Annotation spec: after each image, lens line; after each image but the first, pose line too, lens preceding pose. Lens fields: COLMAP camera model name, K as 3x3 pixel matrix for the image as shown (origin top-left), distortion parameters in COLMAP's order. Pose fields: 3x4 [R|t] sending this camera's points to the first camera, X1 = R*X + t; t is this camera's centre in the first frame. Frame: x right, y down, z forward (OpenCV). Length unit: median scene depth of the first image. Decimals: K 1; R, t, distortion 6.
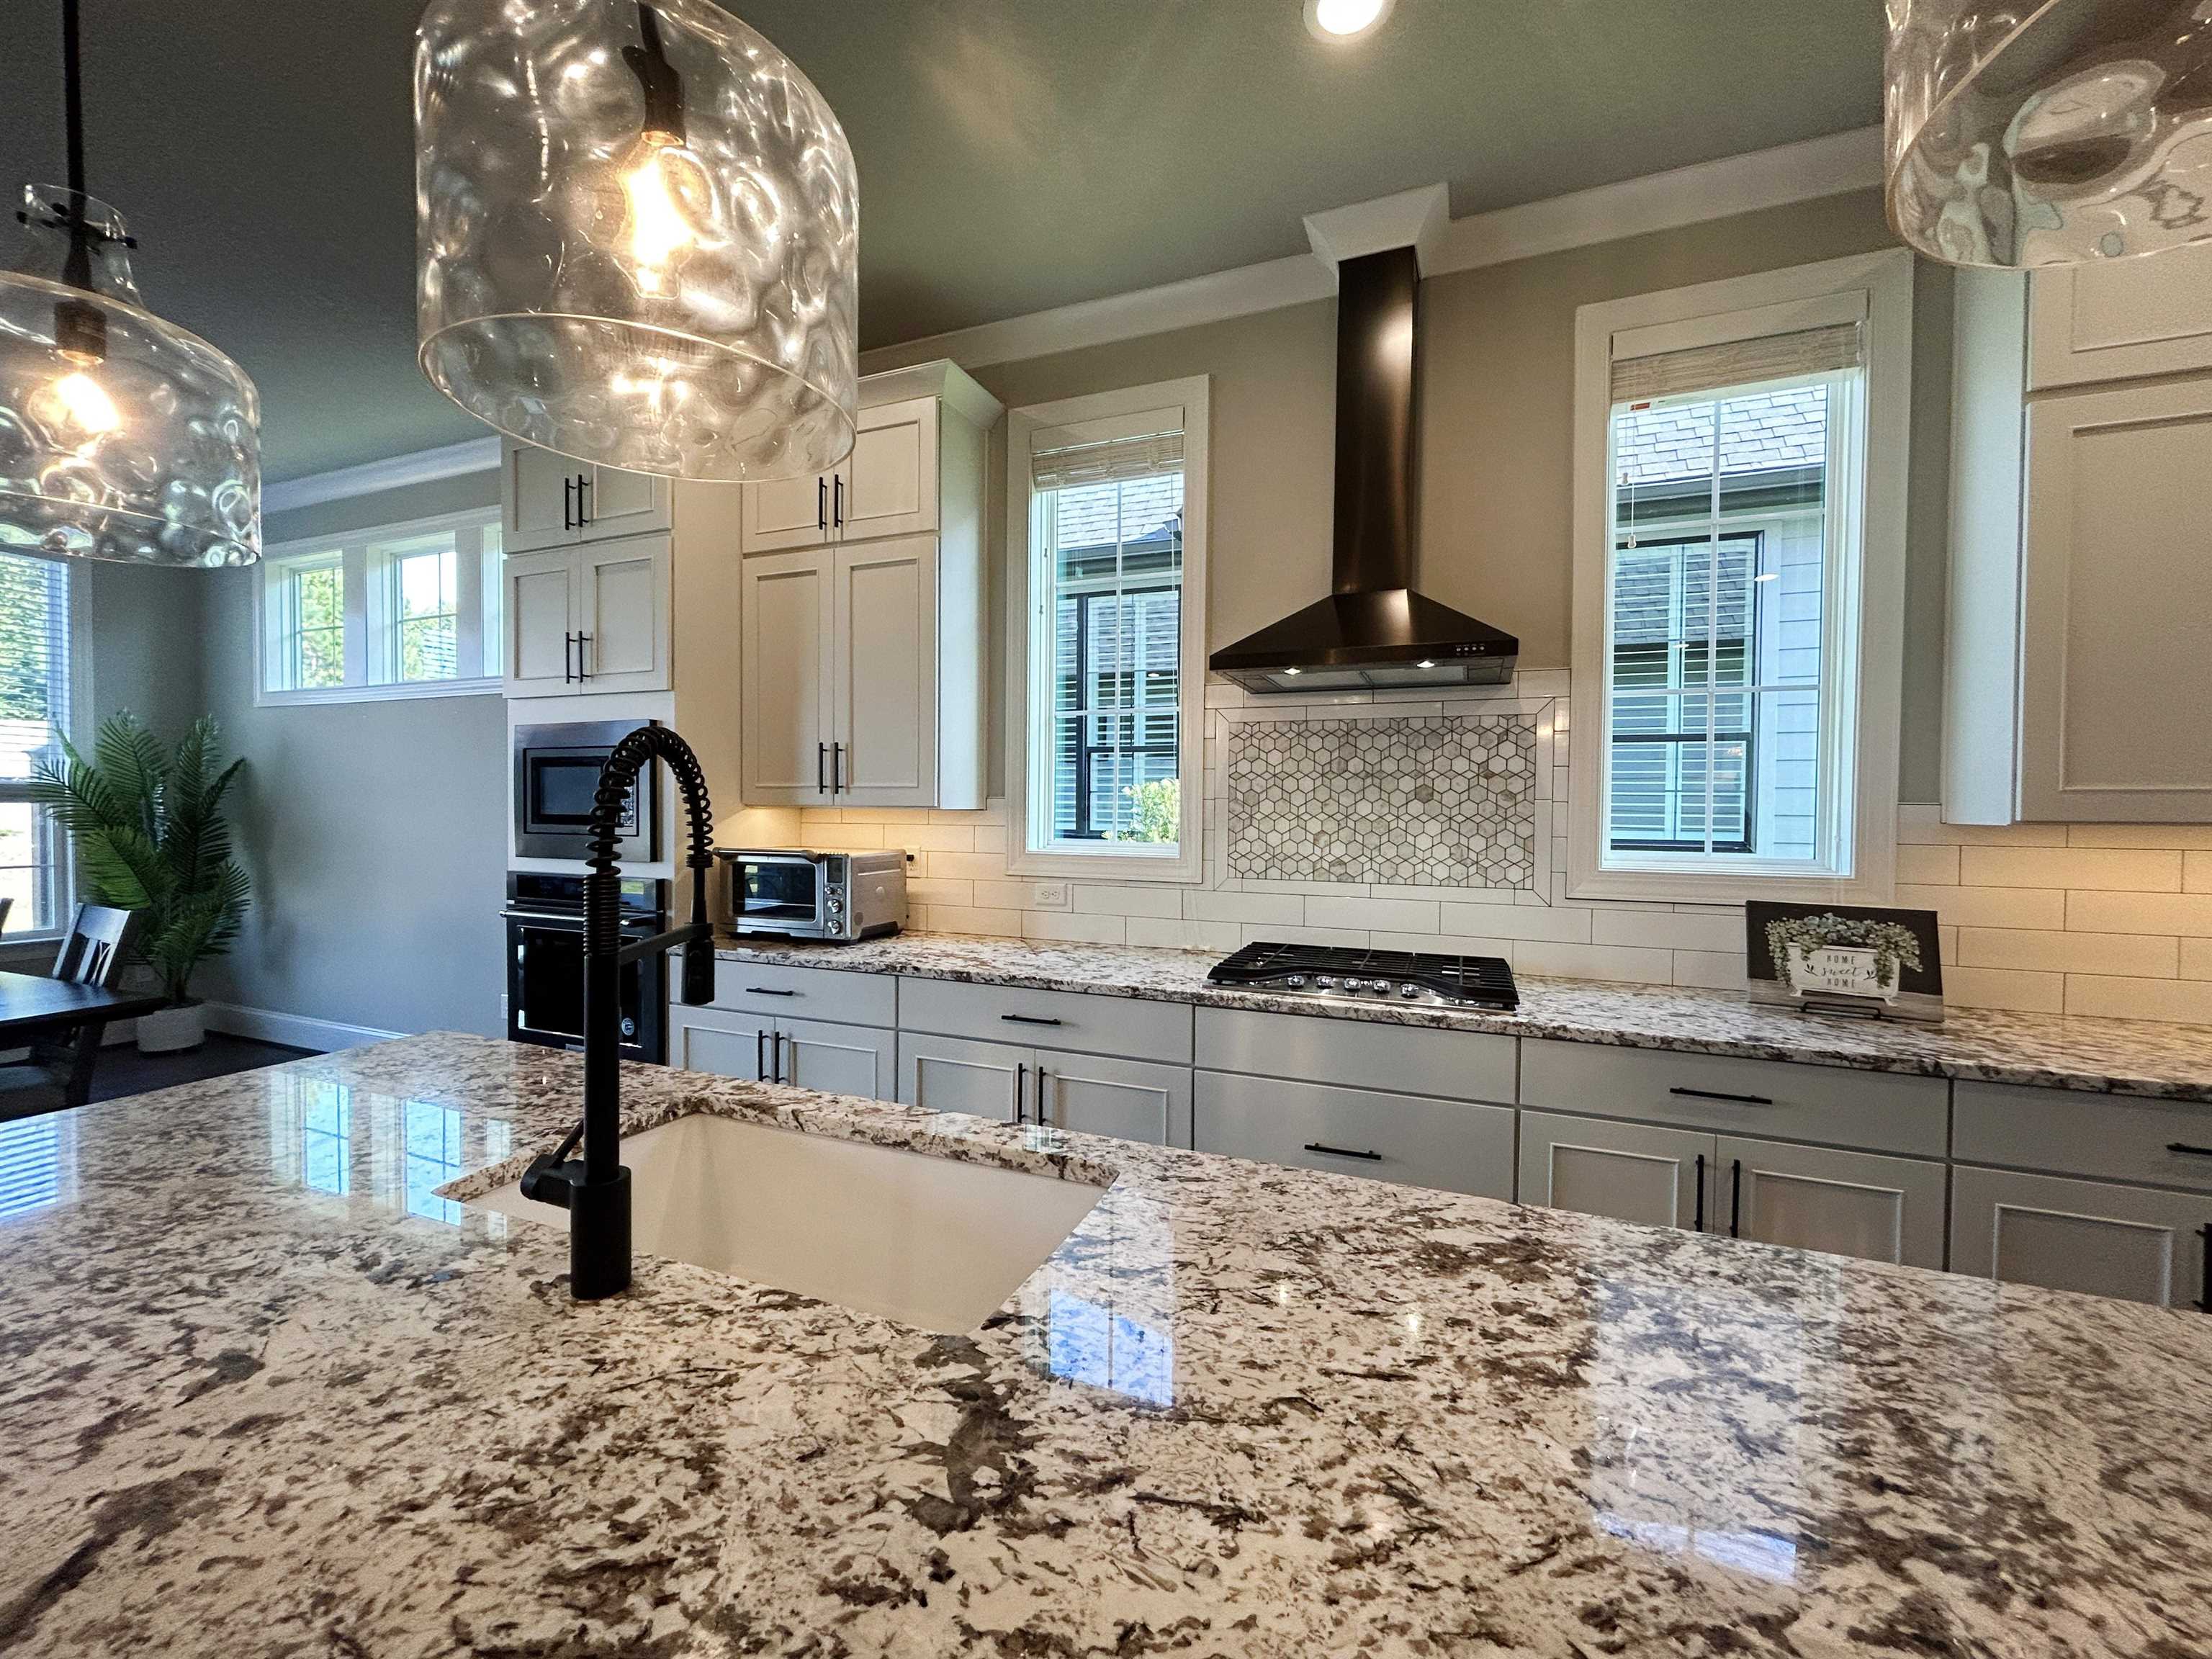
lens RADIAL K [[893.8, 0, 1111.3], [0, 893.8, 822.4], [0, 0, 1]] dist [-0.000423, -0.000742]
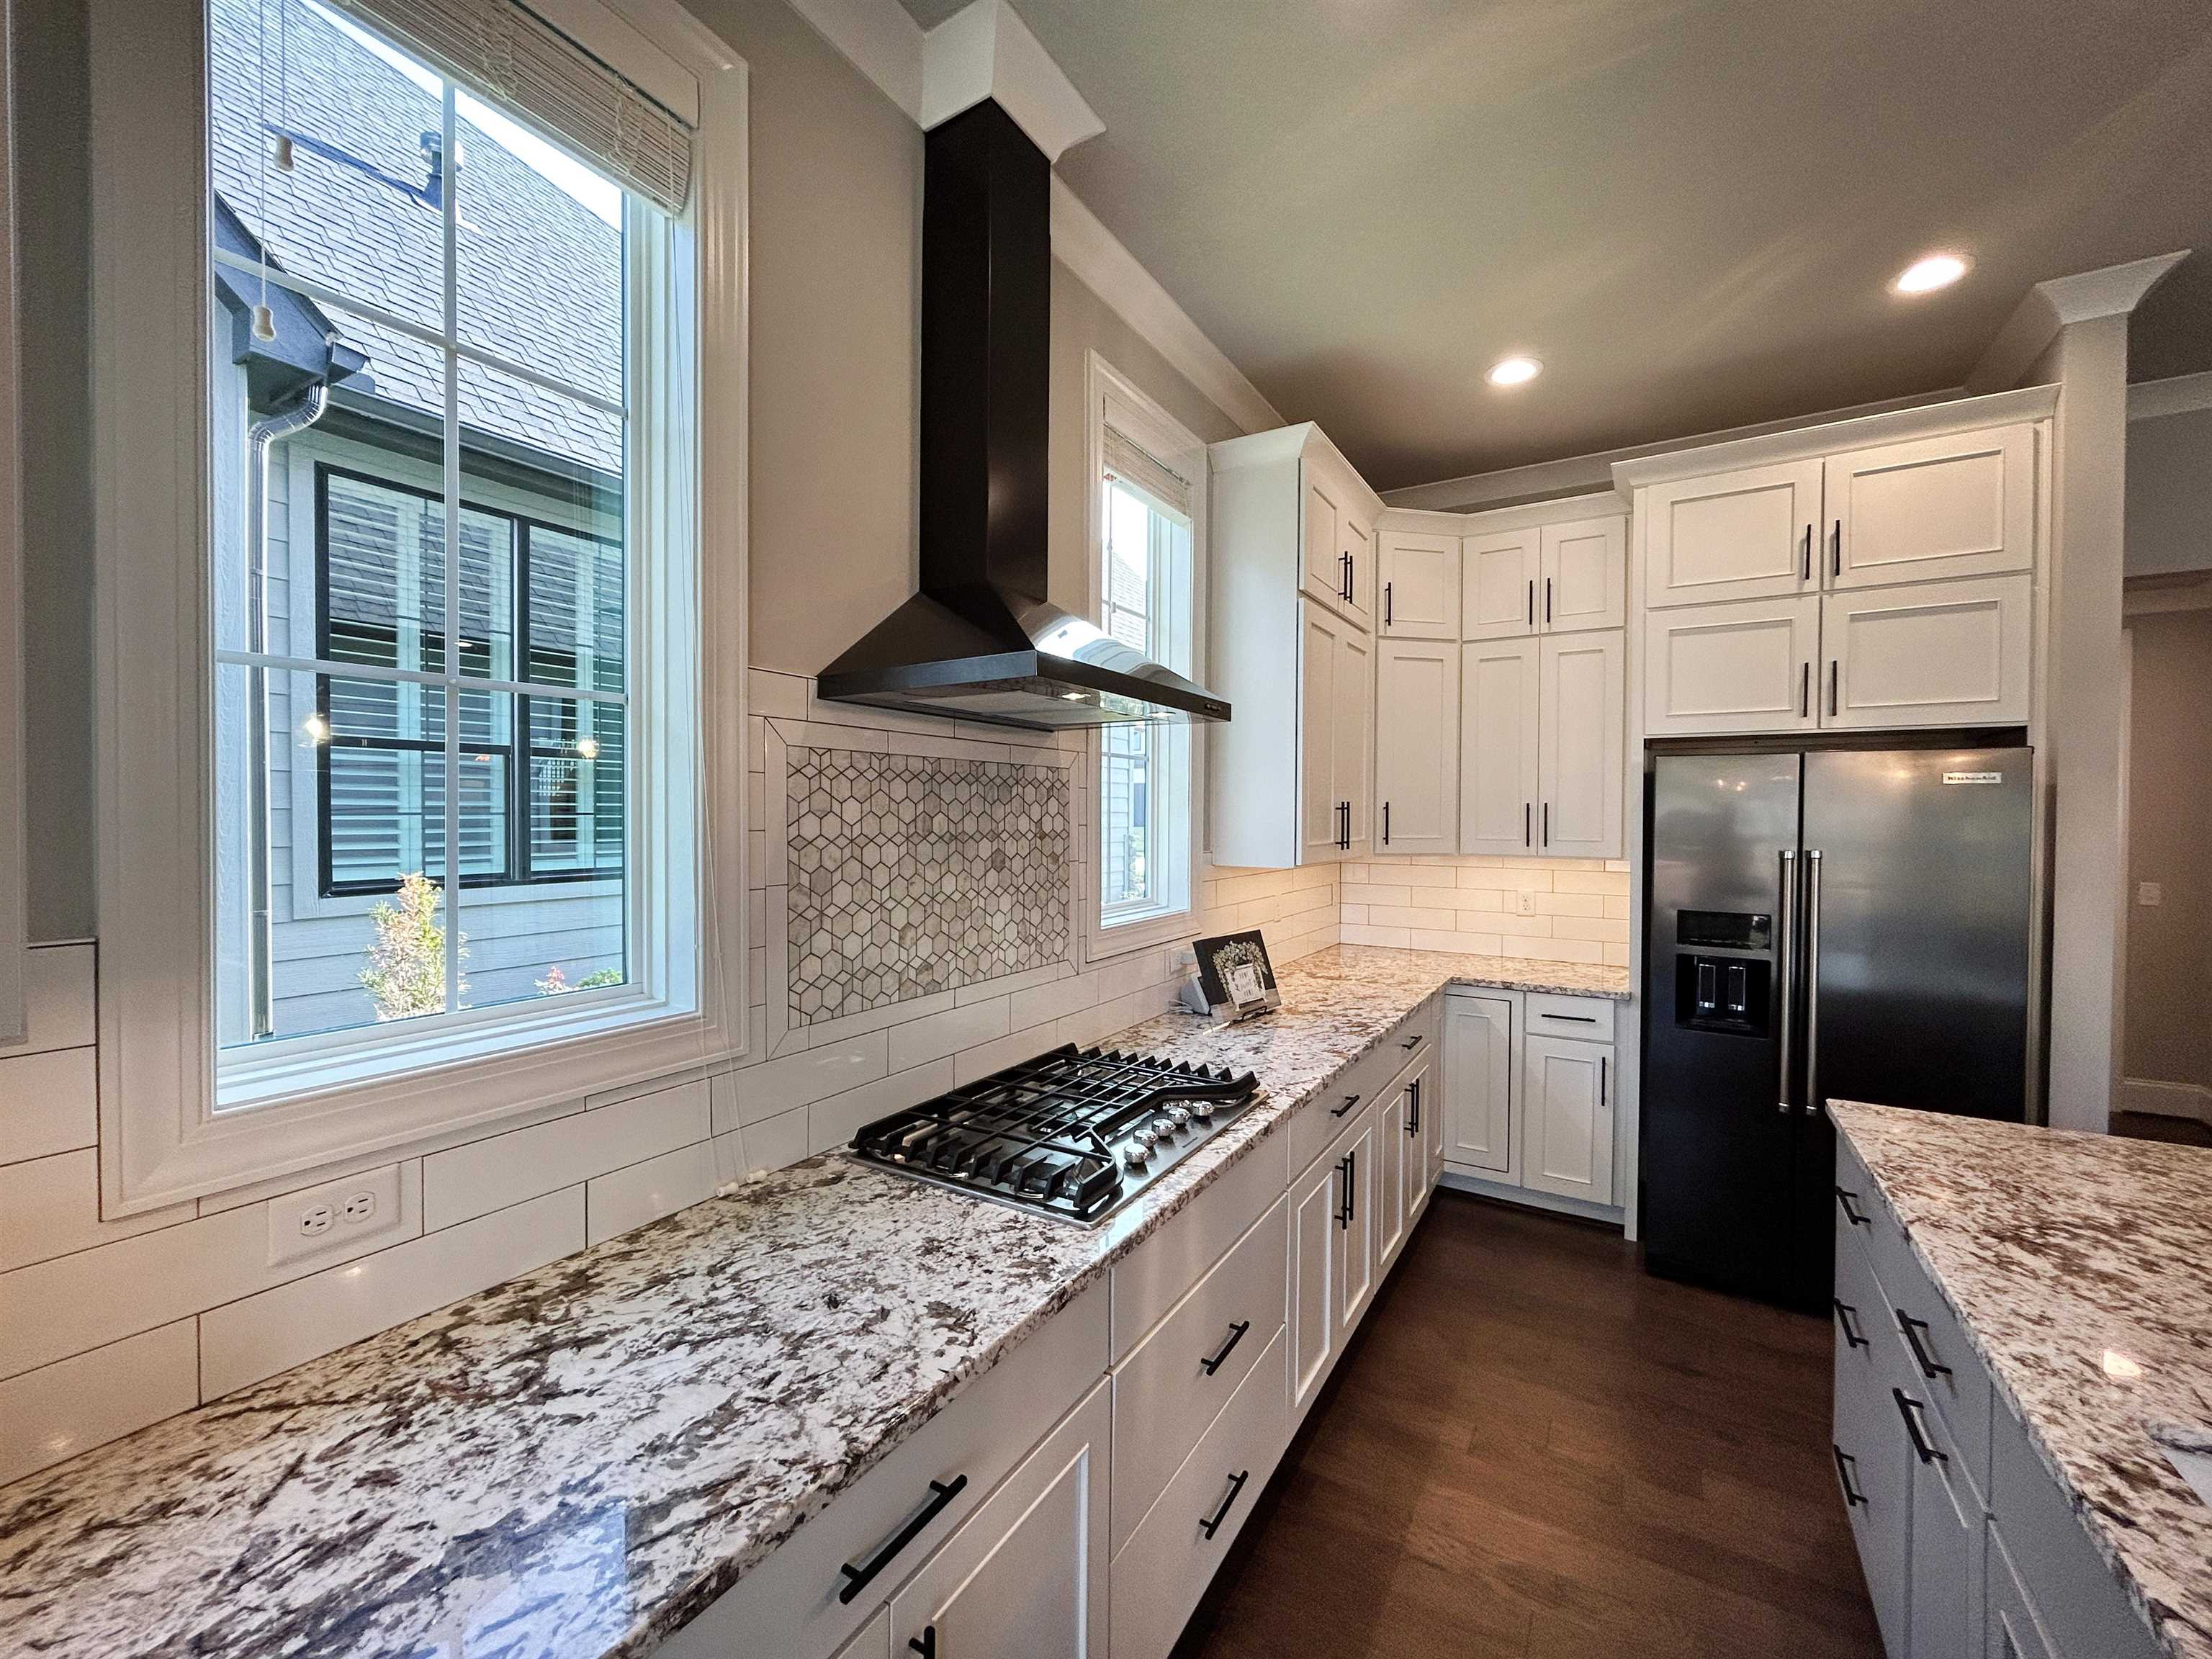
lens RADIAL K [[893.8, 0, 1111.0], [0, 893.8, 818.2], [0, 0, 1]] dist [-0.000423, -0.000742]
pose [[0.171186, -0.011057, 0.985177, -0.388232], [0.018816, 0.999791, 0.007951, -0.070793], [-0.985059, 0.017176, 0.171358, 0.740378]]
